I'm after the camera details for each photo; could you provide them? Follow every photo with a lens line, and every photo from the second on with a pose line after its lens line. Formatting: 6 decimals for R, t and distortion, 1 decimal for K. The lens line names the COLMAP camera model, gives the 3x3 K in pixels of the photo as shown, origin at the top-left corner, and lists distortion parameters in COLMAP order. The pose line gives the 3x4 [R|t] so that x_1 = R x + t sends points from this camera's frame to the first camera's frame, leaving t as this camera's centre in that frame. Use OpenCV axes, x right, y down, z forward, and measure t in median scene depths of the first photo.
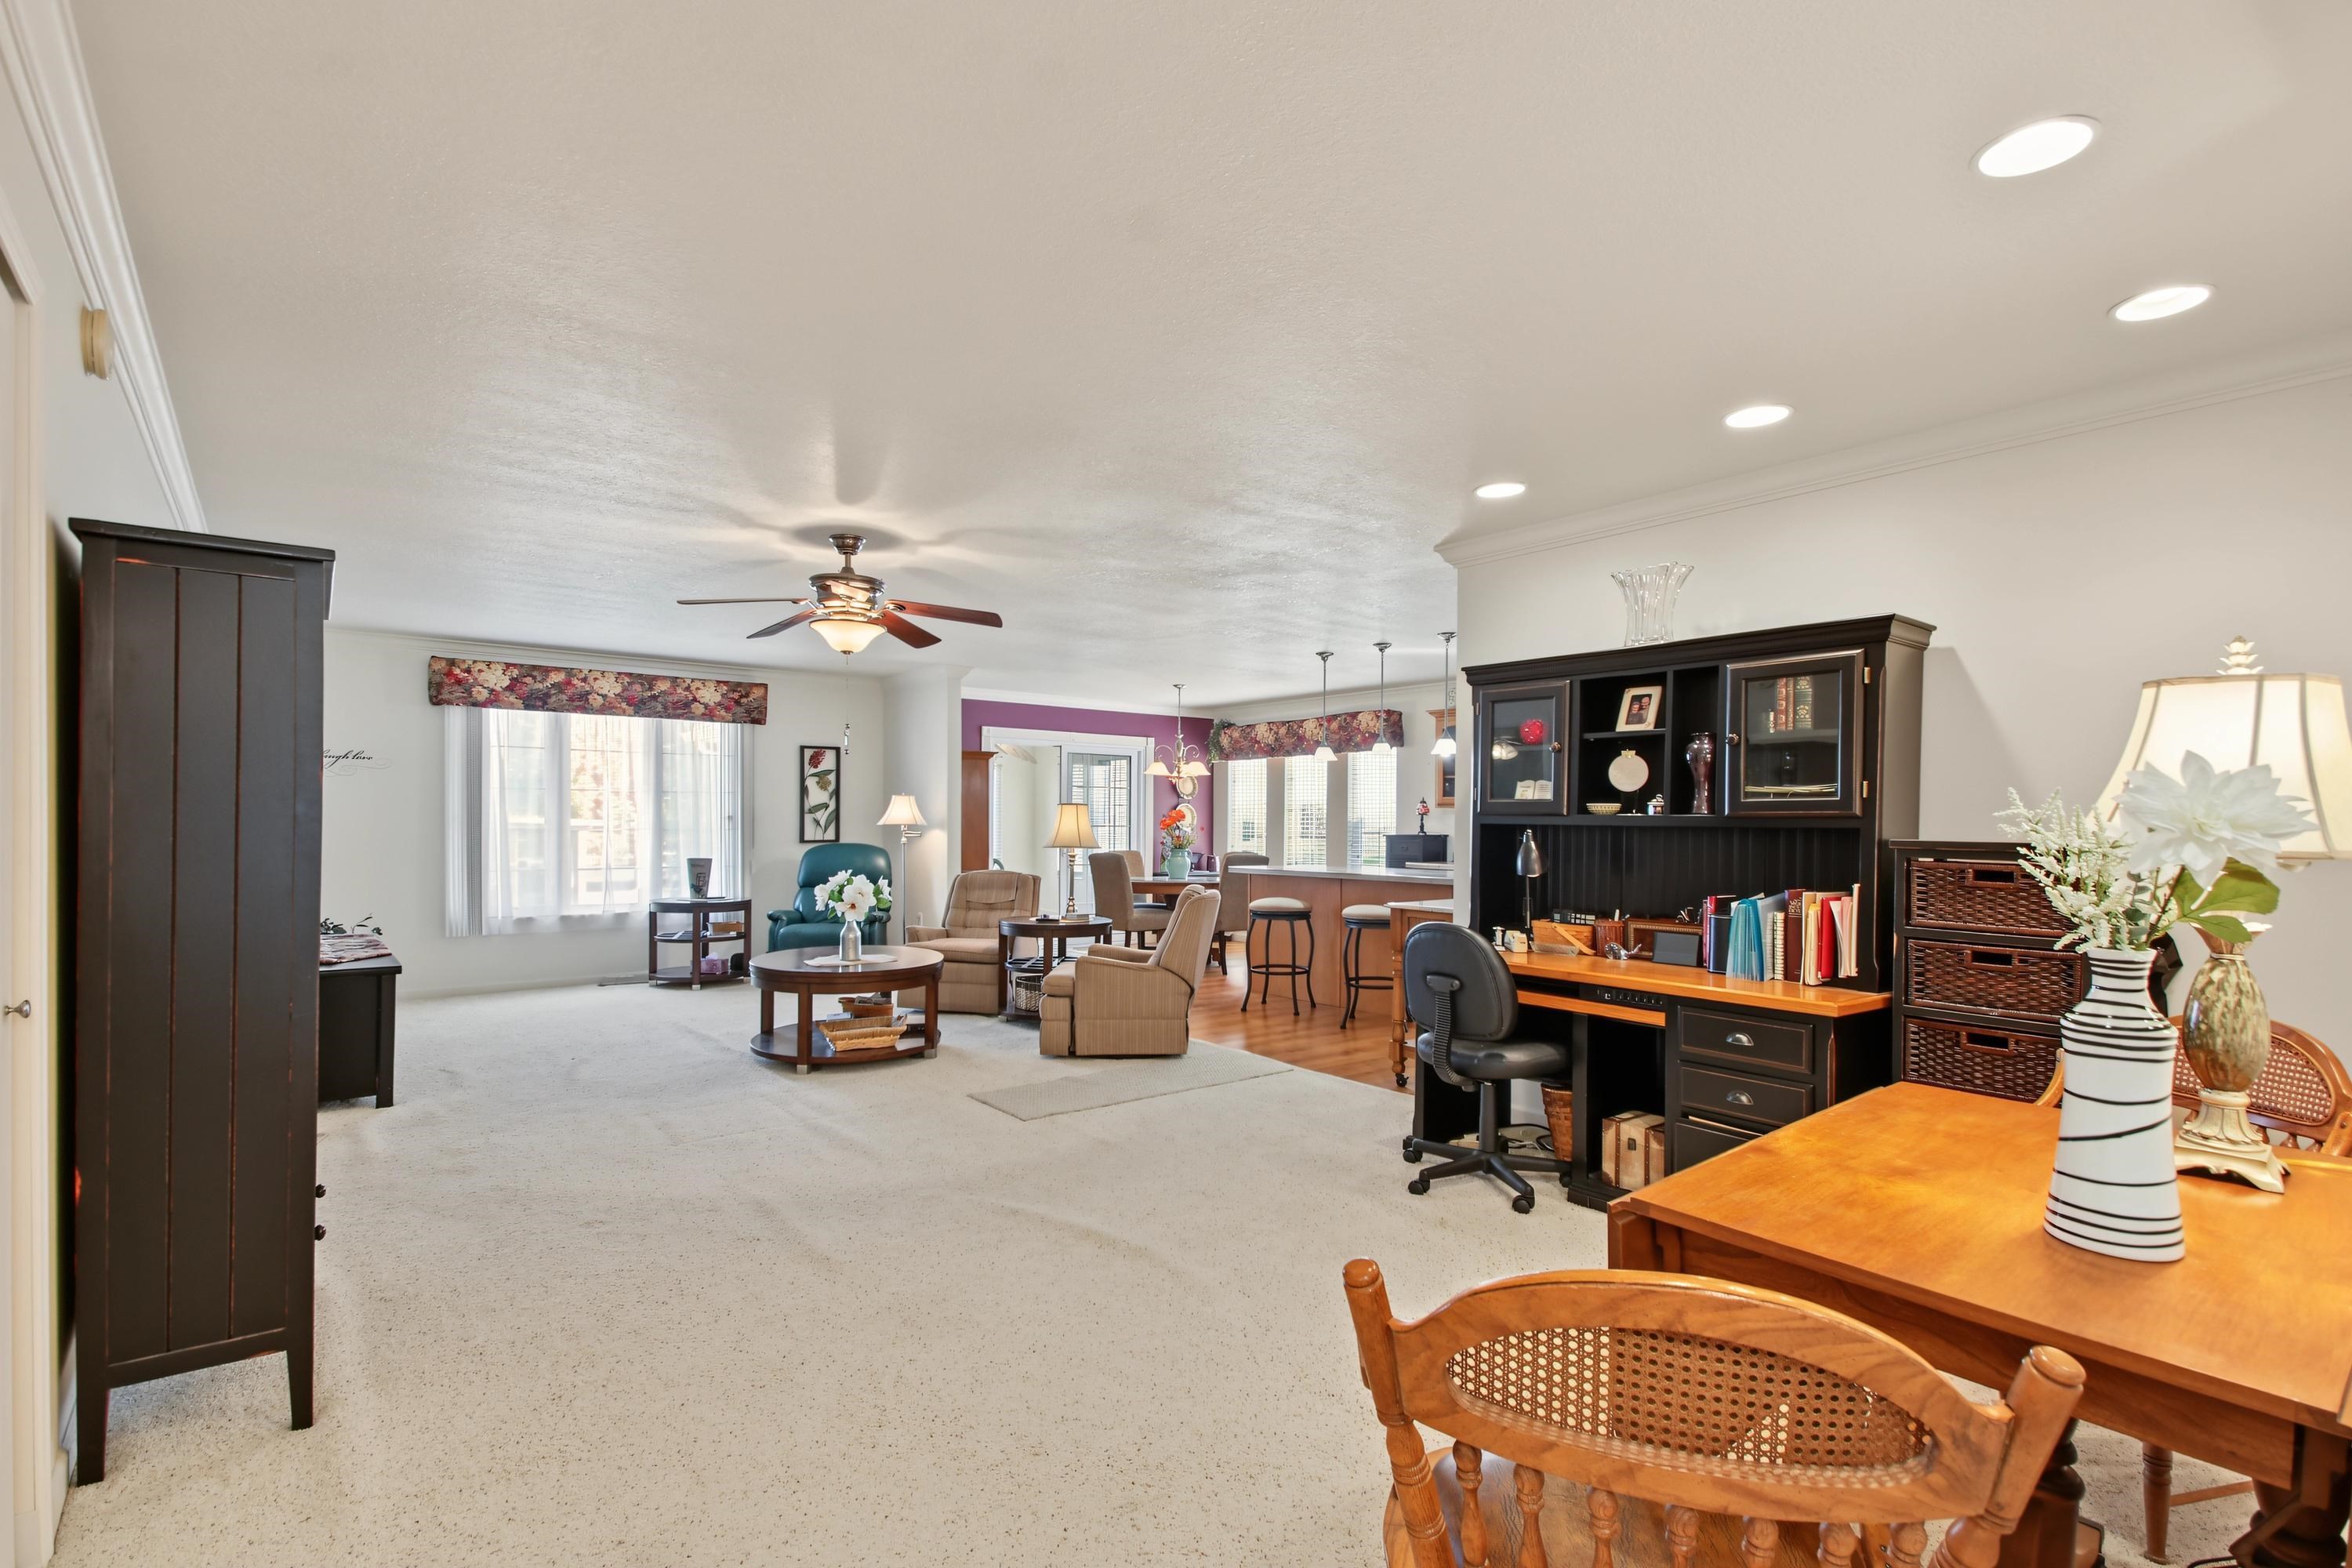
lens RADIAL K [[1094.8, 0, 1181.1], [0, 1094.8, 819.2], [0, 0, 1]] dist [0.054210, -0.026796]
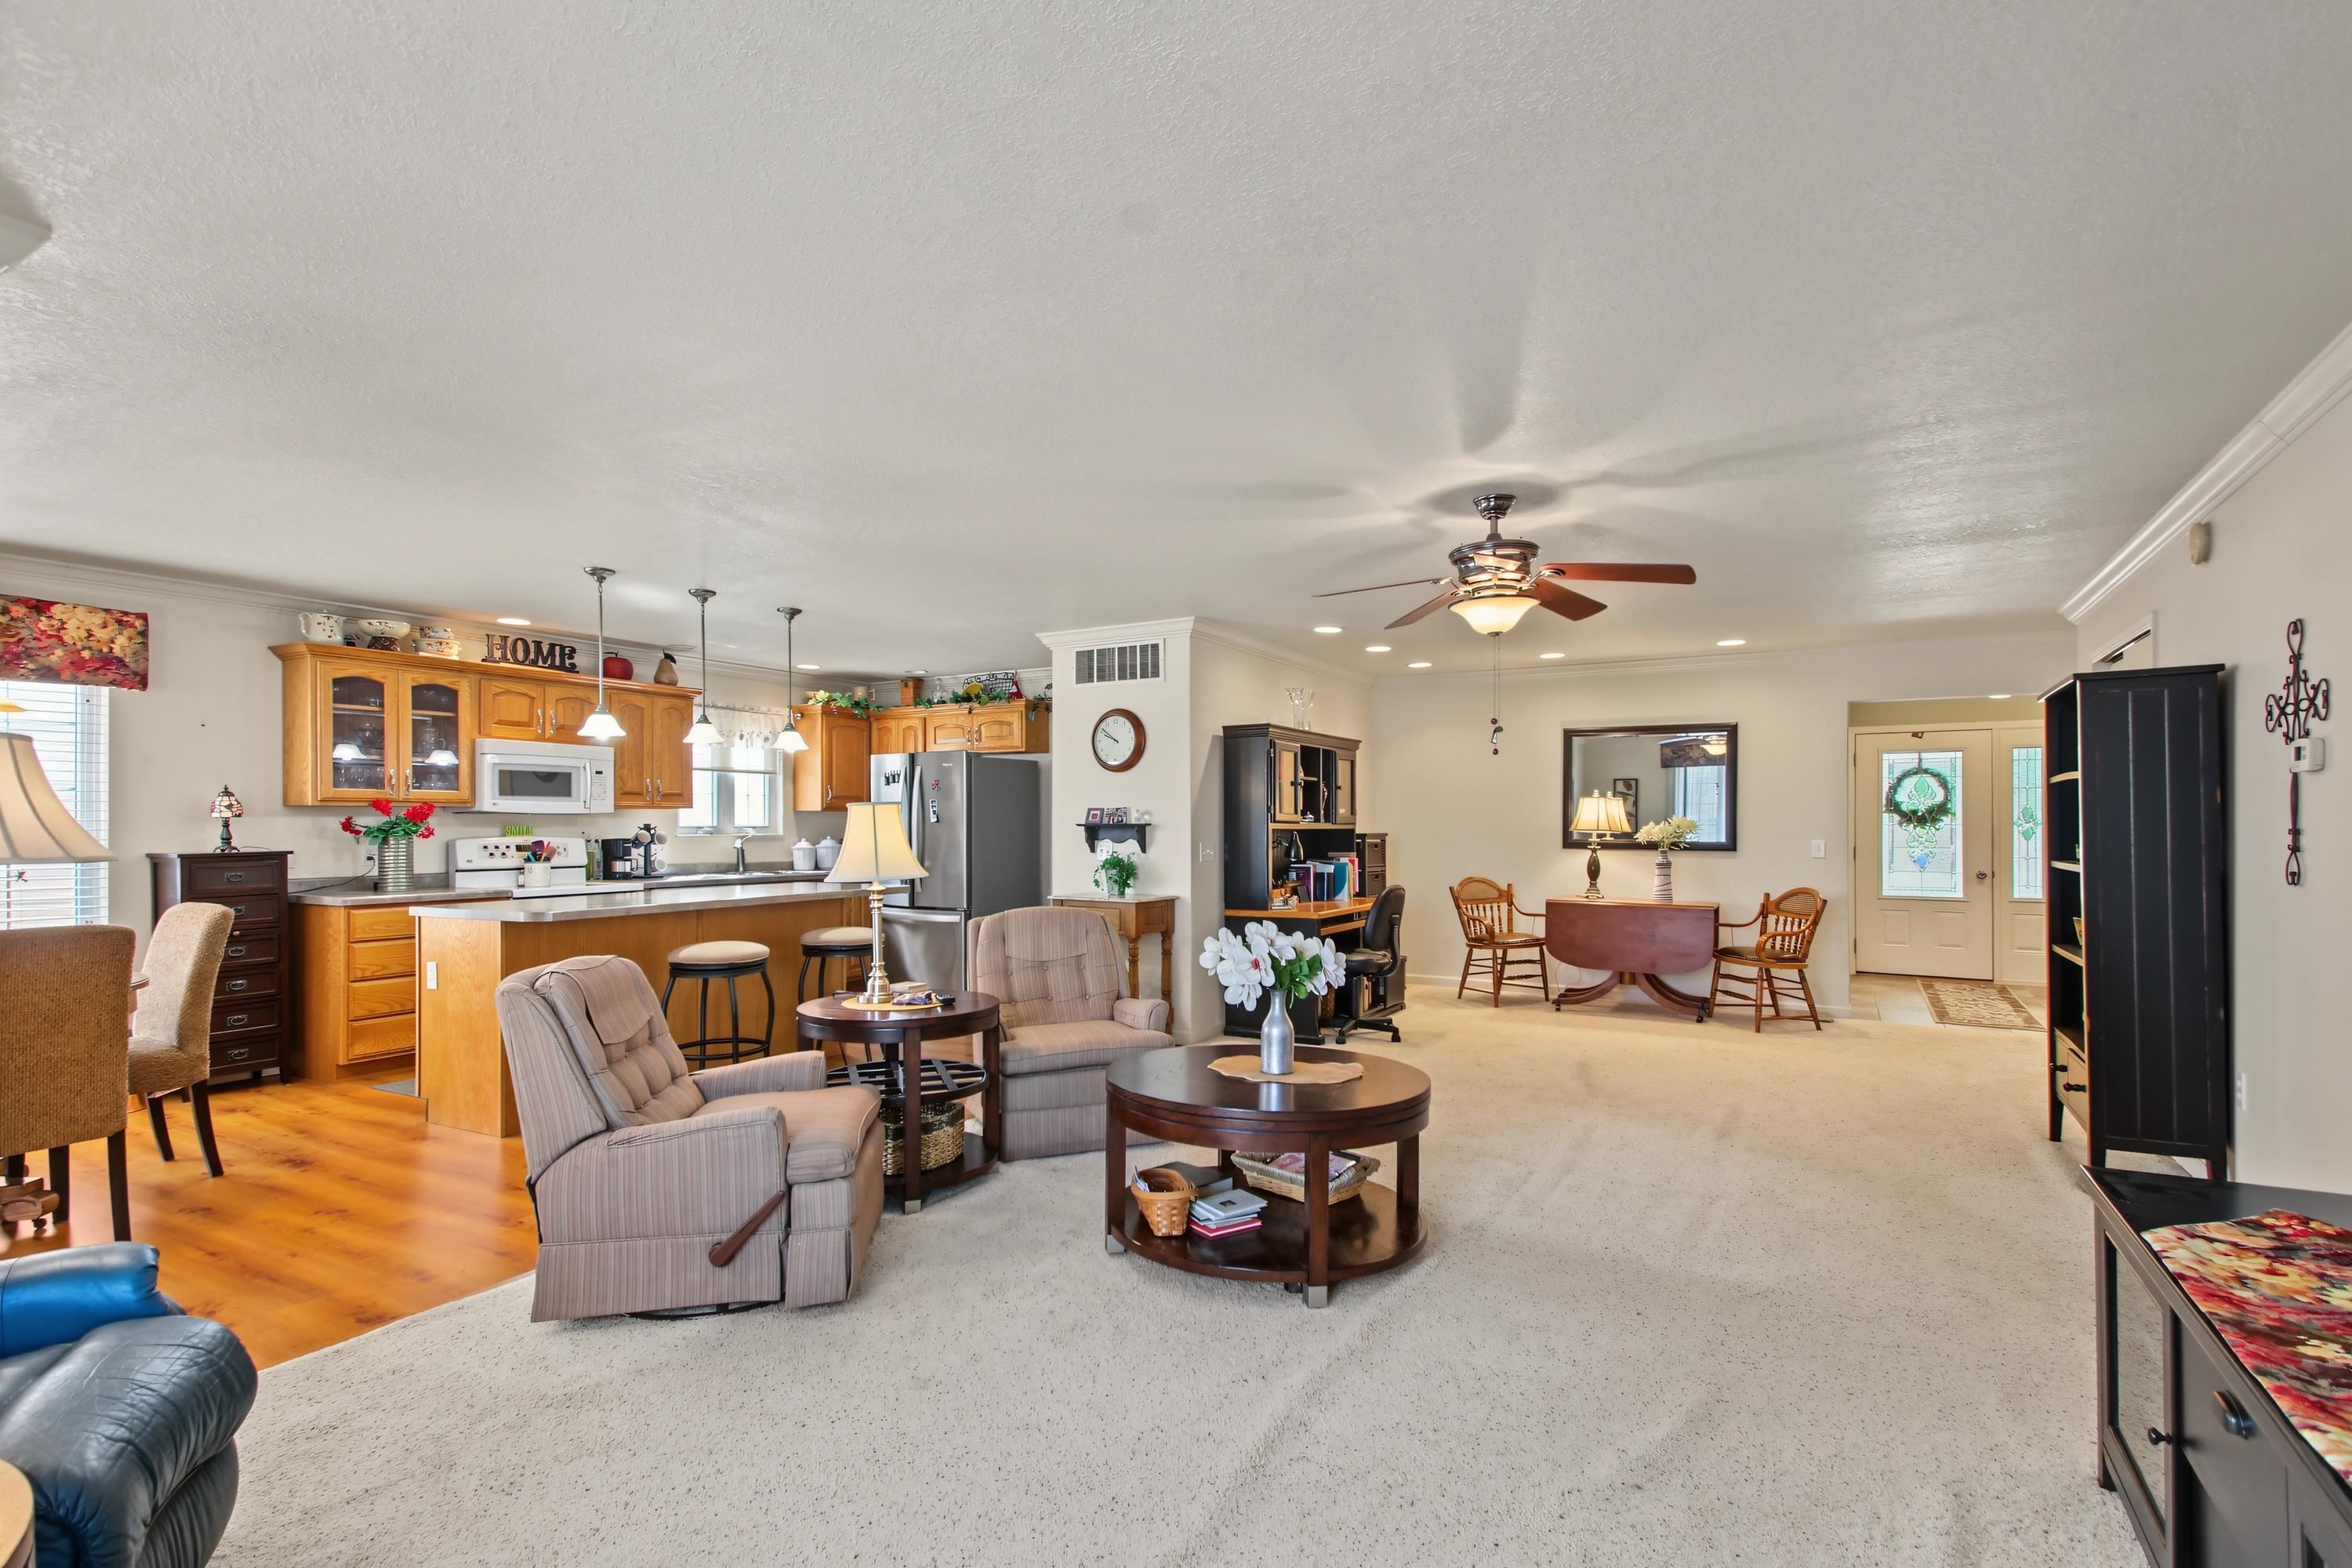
lens RADIAL K [[1093.7, 0, 1184.7], [0, 1093.7, 815.3], [0, 0, 1]] dist [0.073373, -0.038479]
pose [[-0.362566, 0.000748, 0.931958, -0.564827], [-0.002792, 0.999994, -0.001889, -0.005787], [-0.931954, -0.003287, -0.362562, 0.858048]]
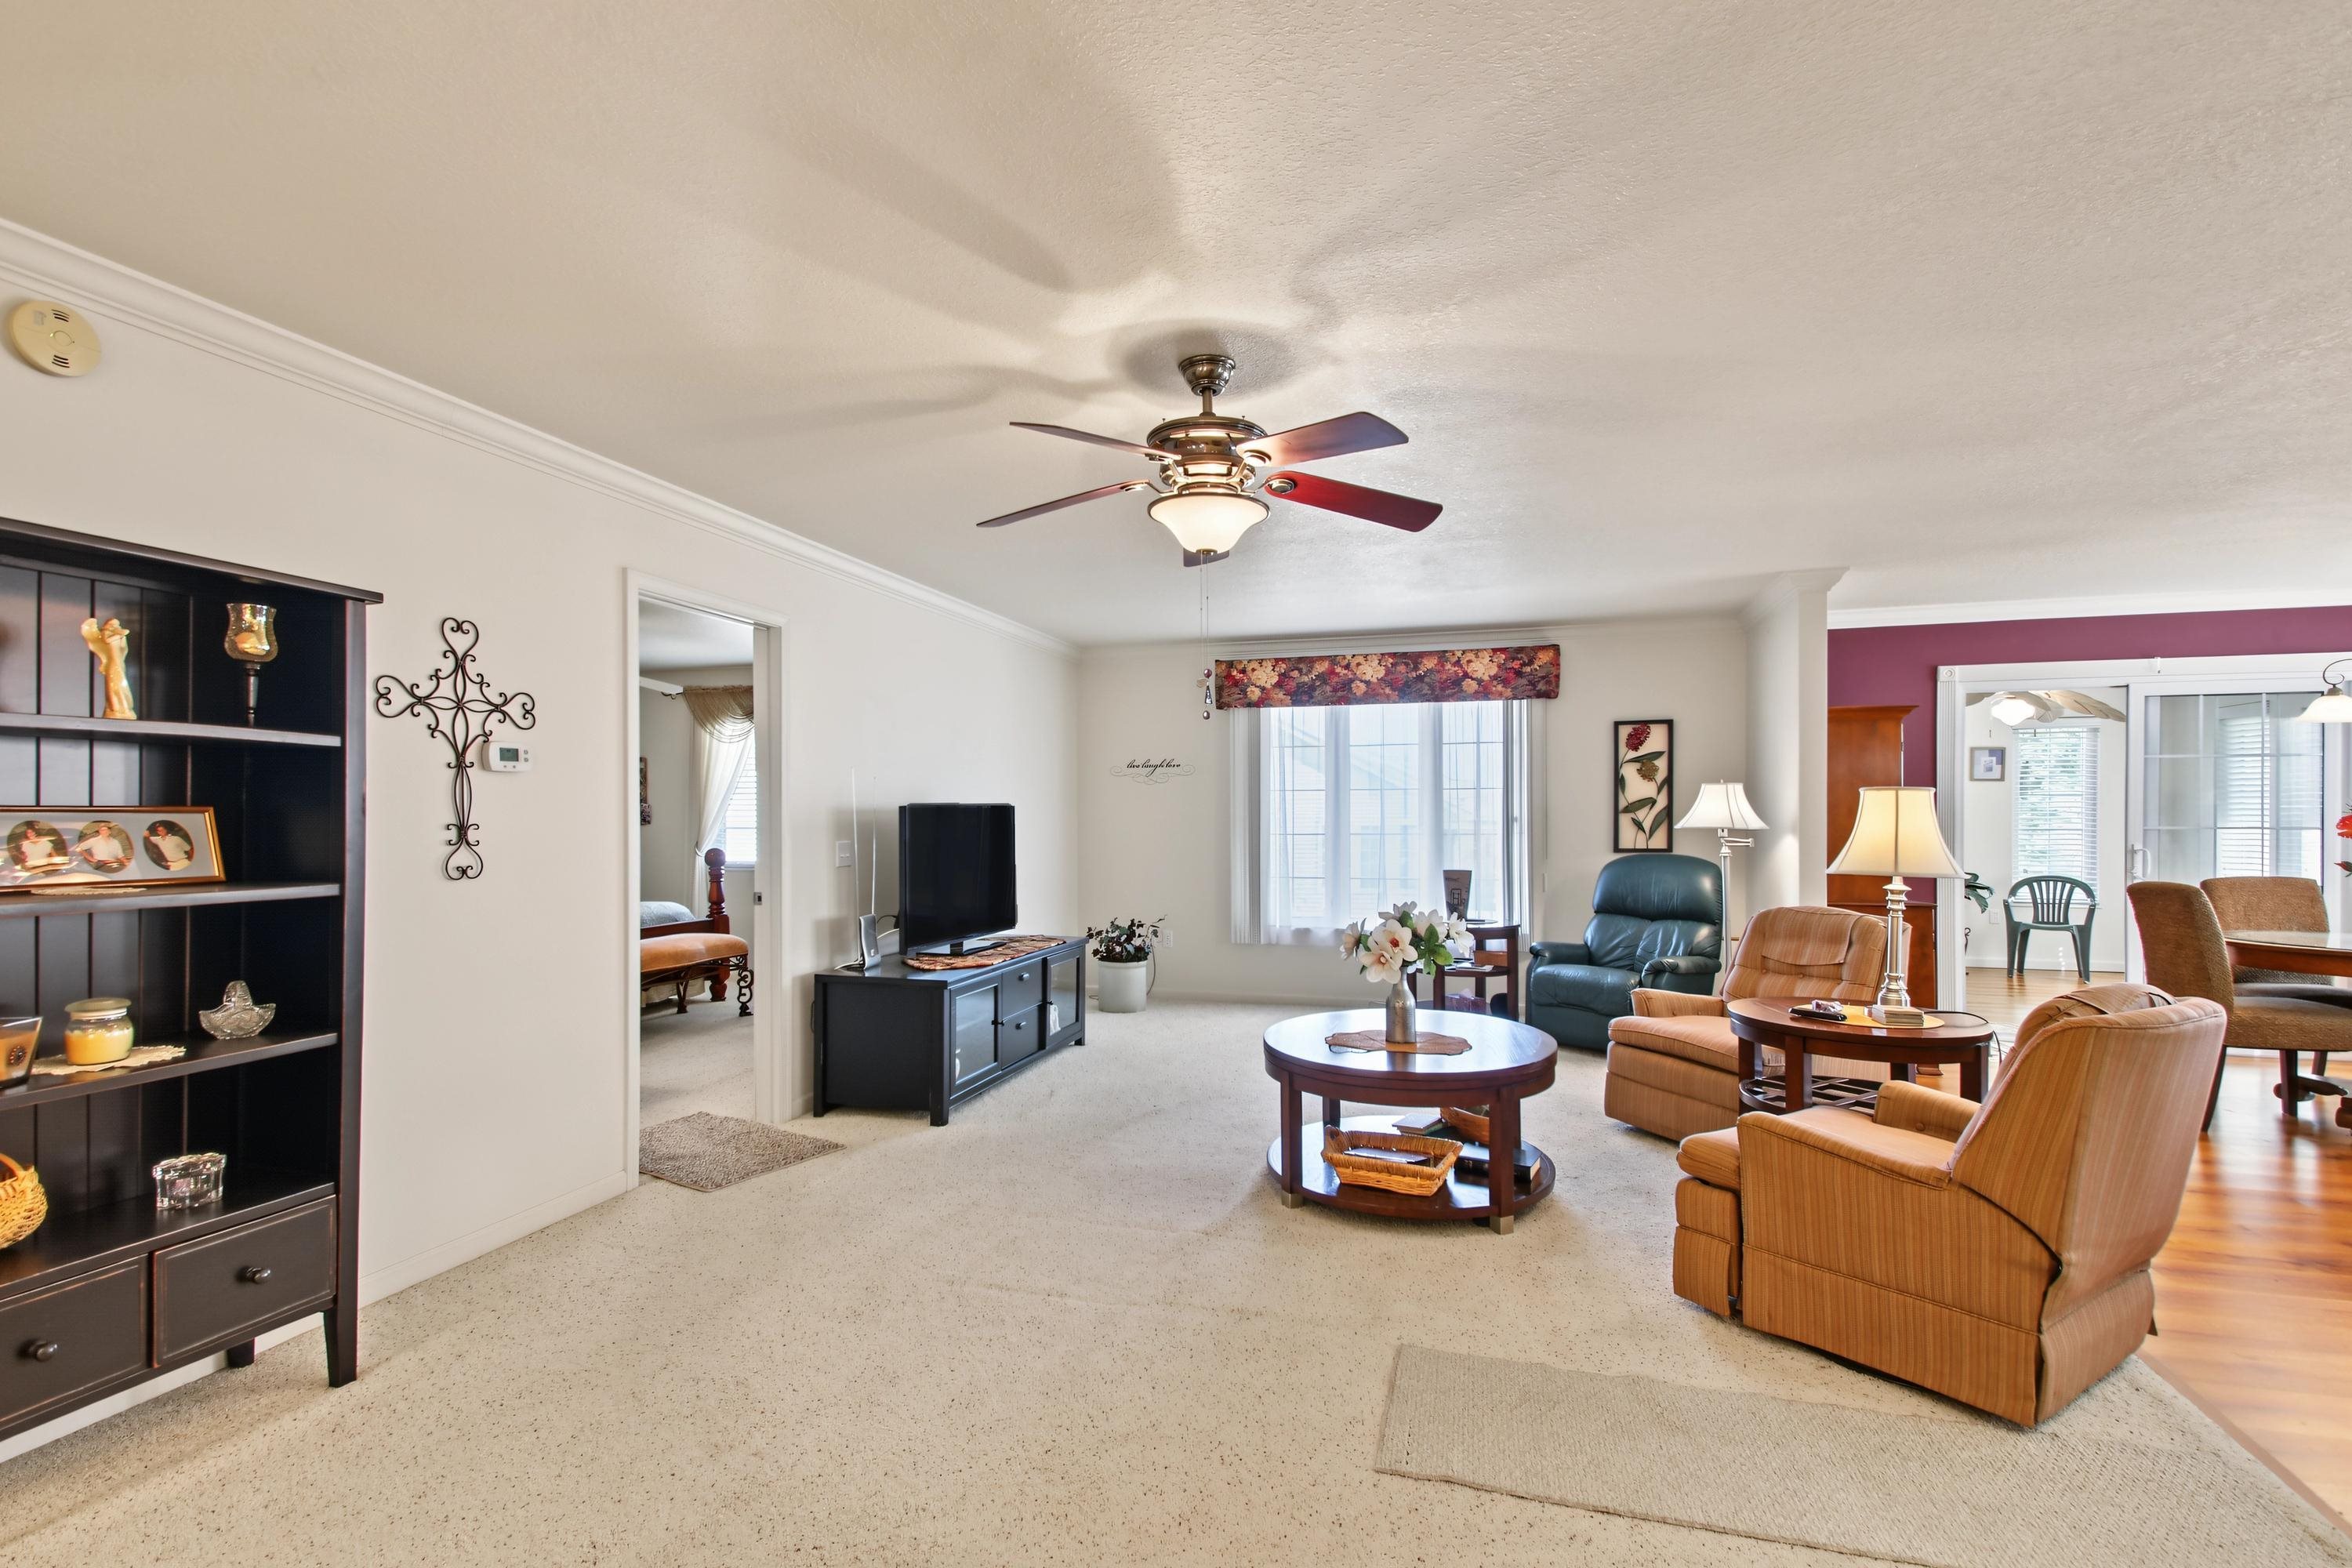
lens RADIAL K [[1094.8, 0, 1181.1], [0, 1094.8, 819.2], [0, 0, 1]] dist [0.054210, -0.026796]
pose [[0.570757, -0.005845, -0.821098, 0.108823], [0.005666, 0.999979, -0.003180, -0.000028], [0.821100, -0.002837, 0.570778, 0.362453]]
